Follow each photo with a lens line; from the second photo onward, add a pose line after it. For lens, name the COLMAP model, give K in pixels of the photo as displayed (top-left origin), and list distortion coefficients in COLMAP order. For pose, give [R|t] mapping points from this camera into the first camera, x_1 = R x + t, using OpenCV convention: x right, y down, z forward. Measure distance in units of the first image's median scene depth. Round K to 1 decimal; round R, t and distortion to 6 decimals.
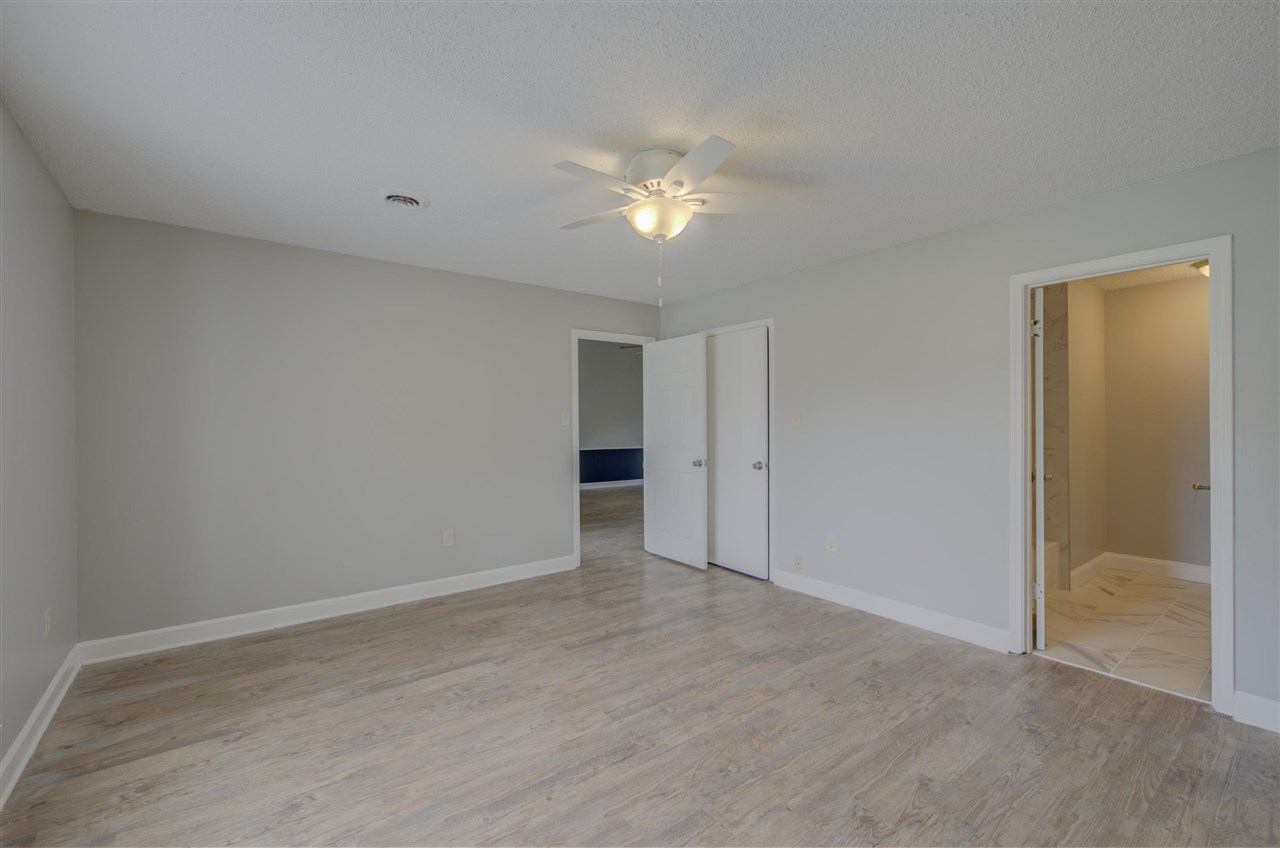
lens RADIAL K [[542.5, 0, 639.2], [0, 542.5, 422.5], [0, 0, 1]] dist [-0.001145, 0.002635]
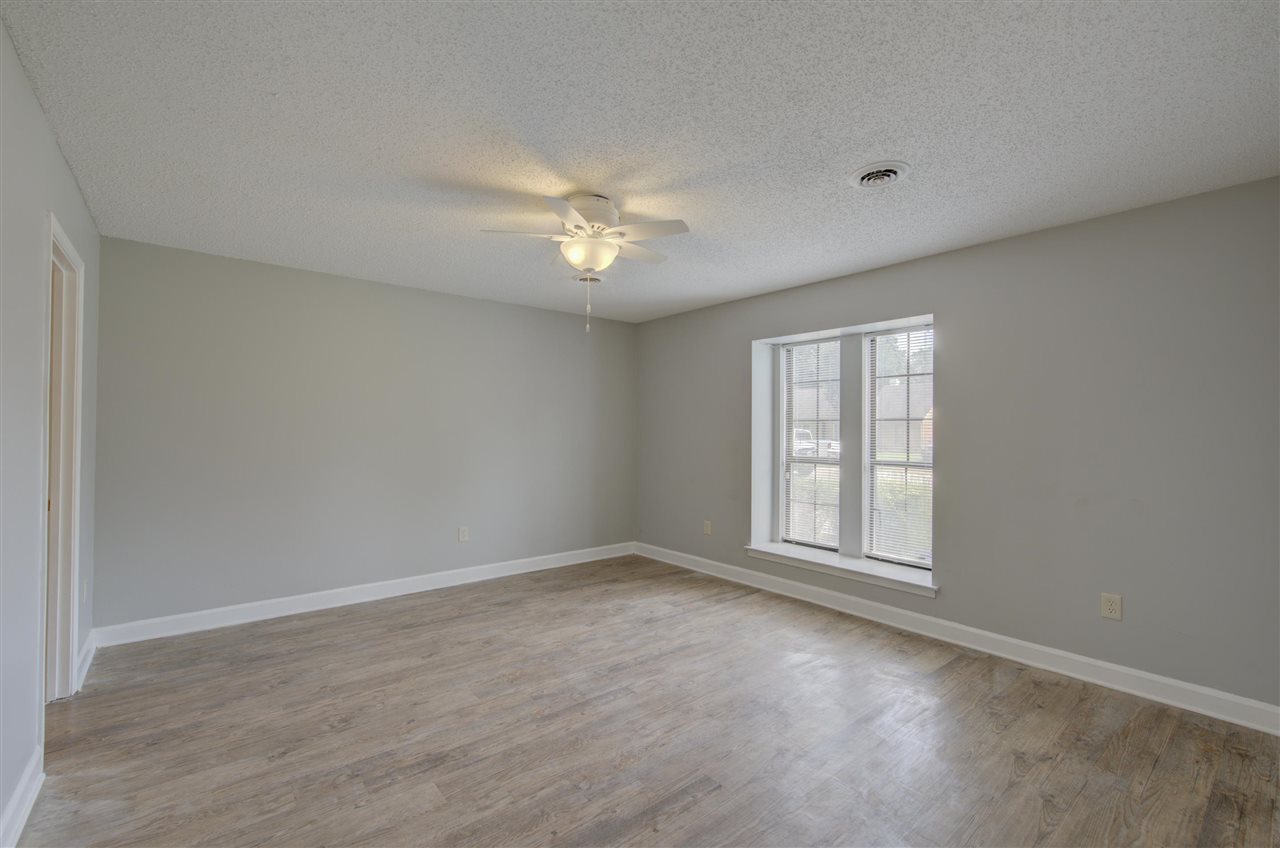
lens RADIAL K [[542.5, 0, 640.6], [0, 542.5, 426.8], [0, 0, 1]] dist [-0.001145, 0.002635]
pose [[-0.999496, -0.005387, -0.031279, -0.035107], [-0.005183, 0.999965, -0.006583, -0.004020], [0.031314, -0.006417, -0.999489, 2.043710]]
